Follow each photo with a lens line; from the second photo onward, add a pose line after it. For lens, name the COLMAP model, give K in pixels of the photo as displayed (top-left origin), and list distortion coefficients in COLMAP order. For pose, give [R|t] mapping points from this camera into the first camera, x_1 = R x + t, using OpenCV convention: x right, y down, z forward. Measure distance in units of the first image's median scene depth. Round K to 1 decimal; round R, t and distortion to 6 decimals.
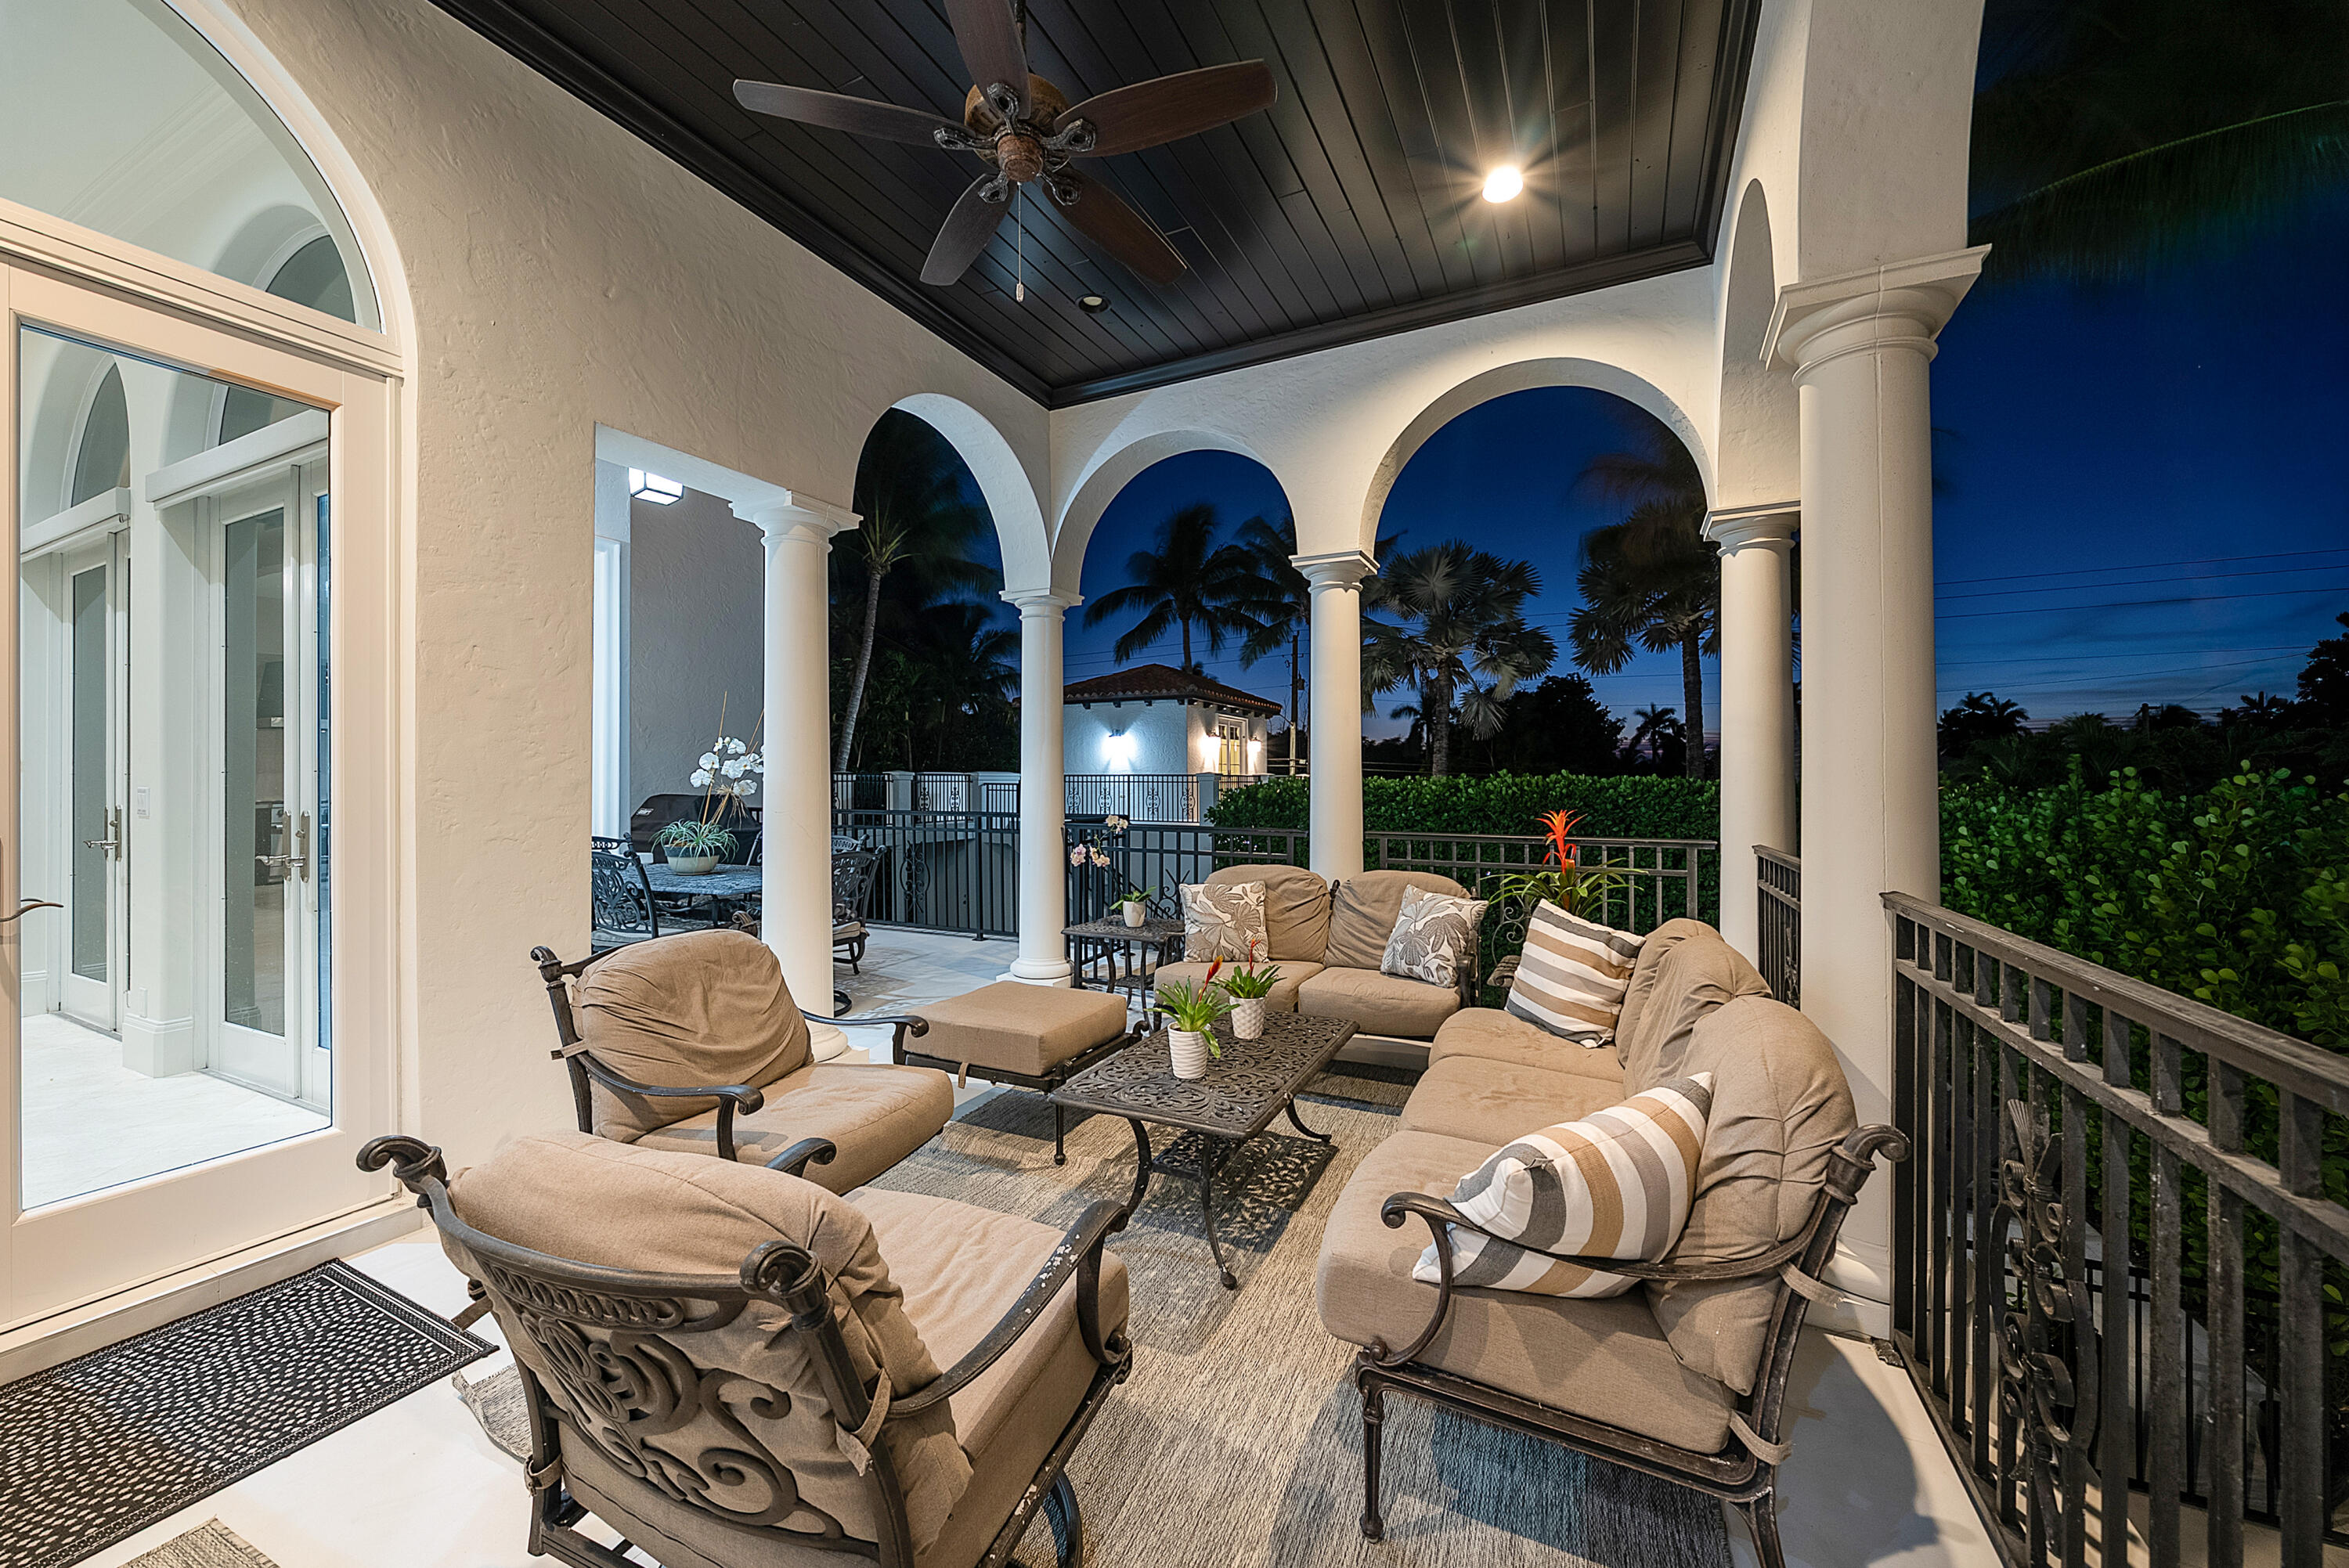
lens RADIAL K [[855.5, 0, 1174.5], [0, 855.5, 784.0], [0, 0, 1]] dist [0.000500, 0.000004]
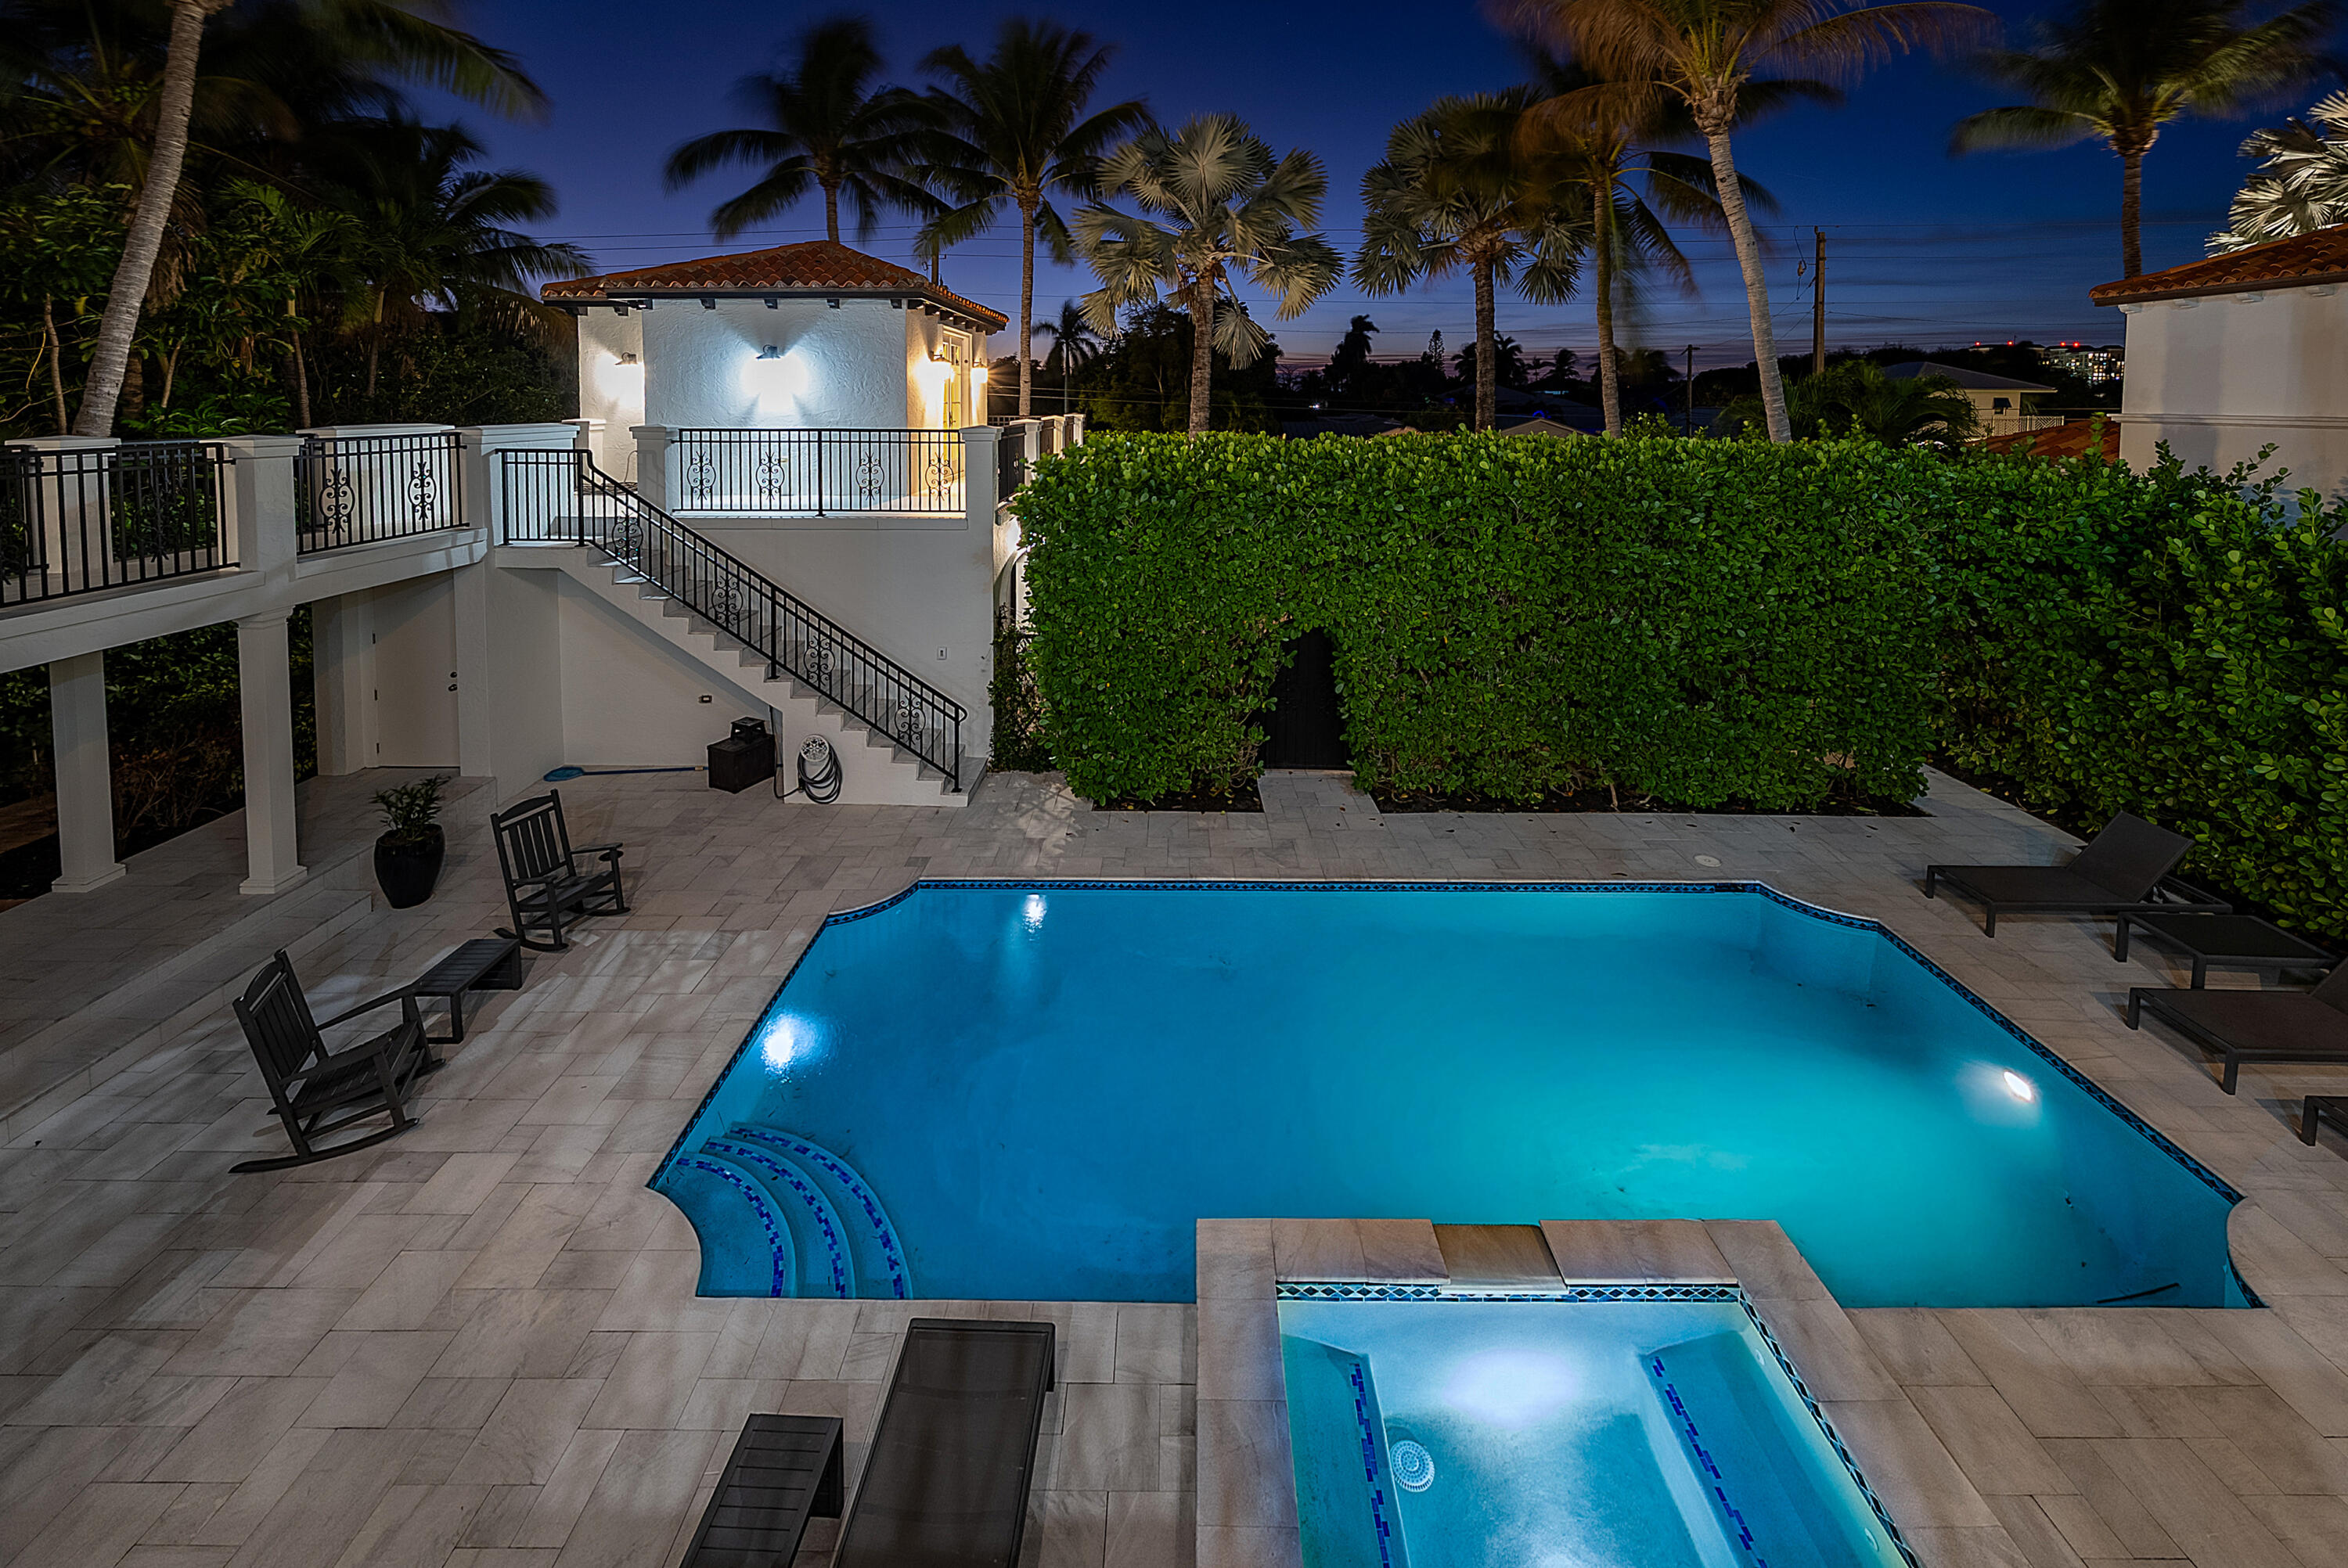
lens RADIAL K [[898.1, 0, 1176.6], [0, 898.1, 425.1], [0, 0, 1]] dist [0.000959, 0.000014]
pose [[0.894849, -0.018681, 0.445979, -0.080596], [0.006693, 0.999573, 0.028442, -0.022384], [-0.446320, -0.022467, 0.894591, 0.285268]]
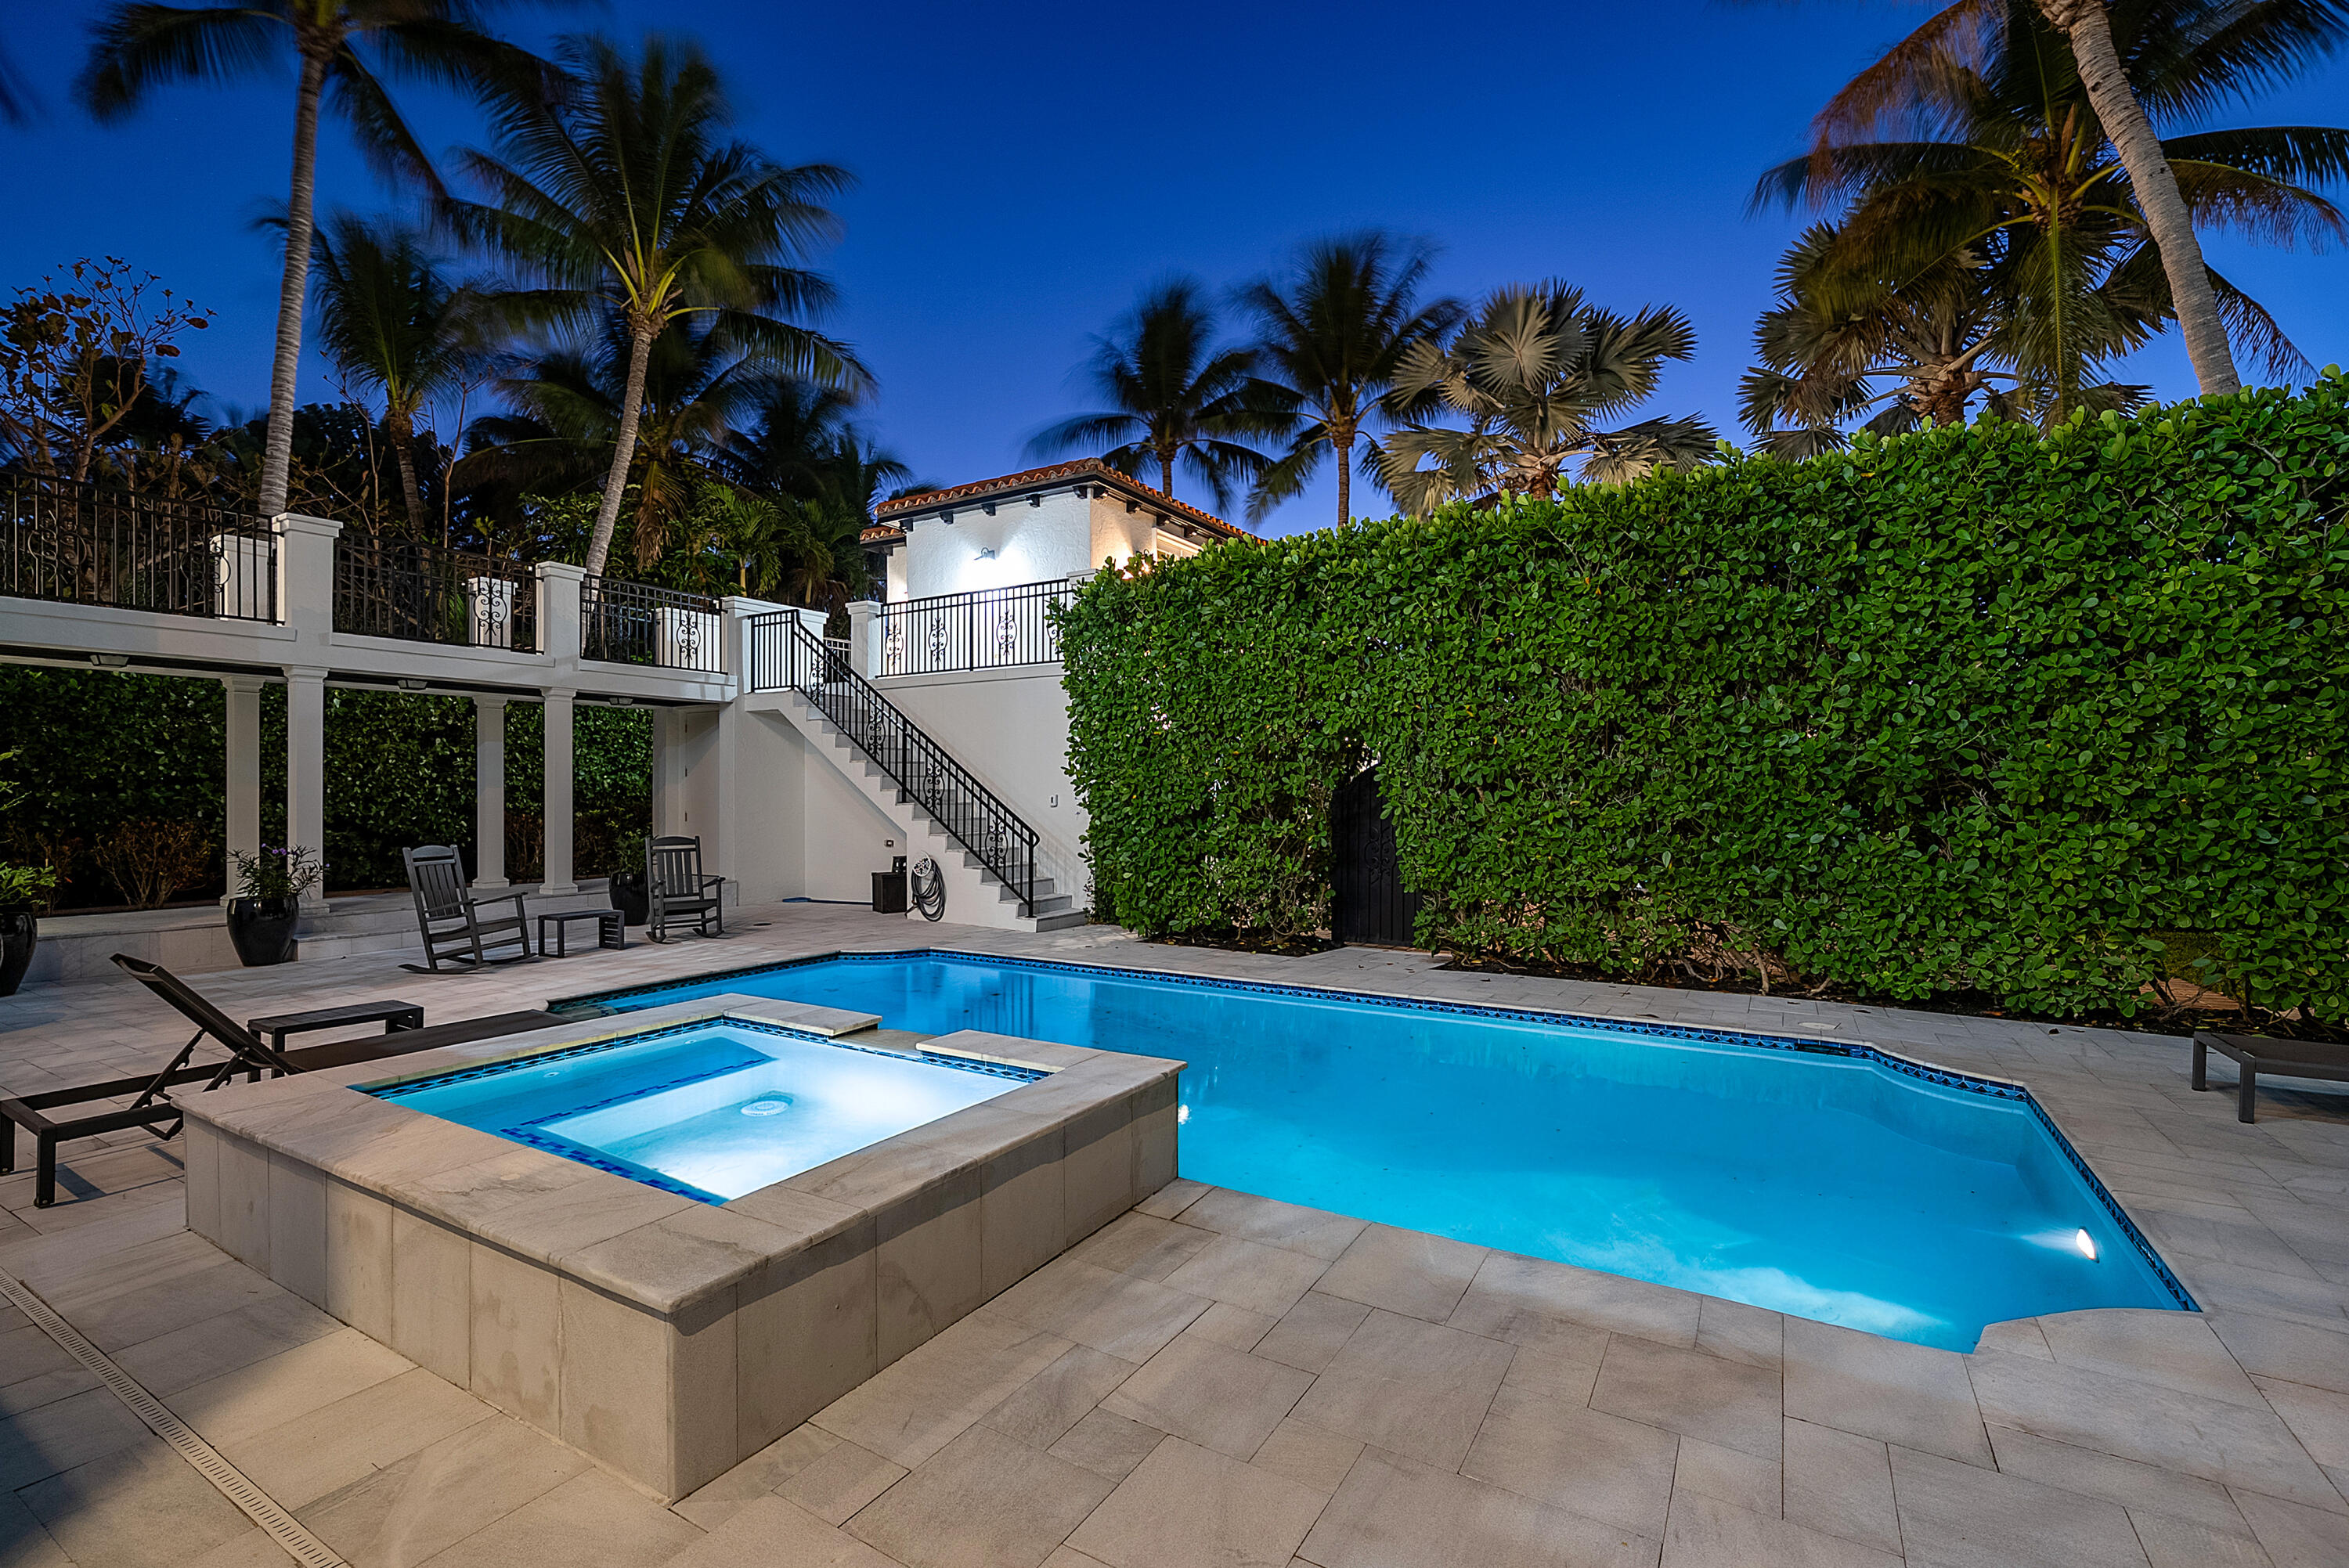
lens RADIAL K [[1027.1, 0, 1193.8], [0, 1027.1, 780.2], [0, 0, 1]] dist [-0.000728, -0.000415]
pose [[0.997935, 0.001098, -0.064228, 0.110736], [-0.001981, 0.999904, -0.013679, 0.097233], [0.064207, 0.013778, 0.997841, 0.228811]]
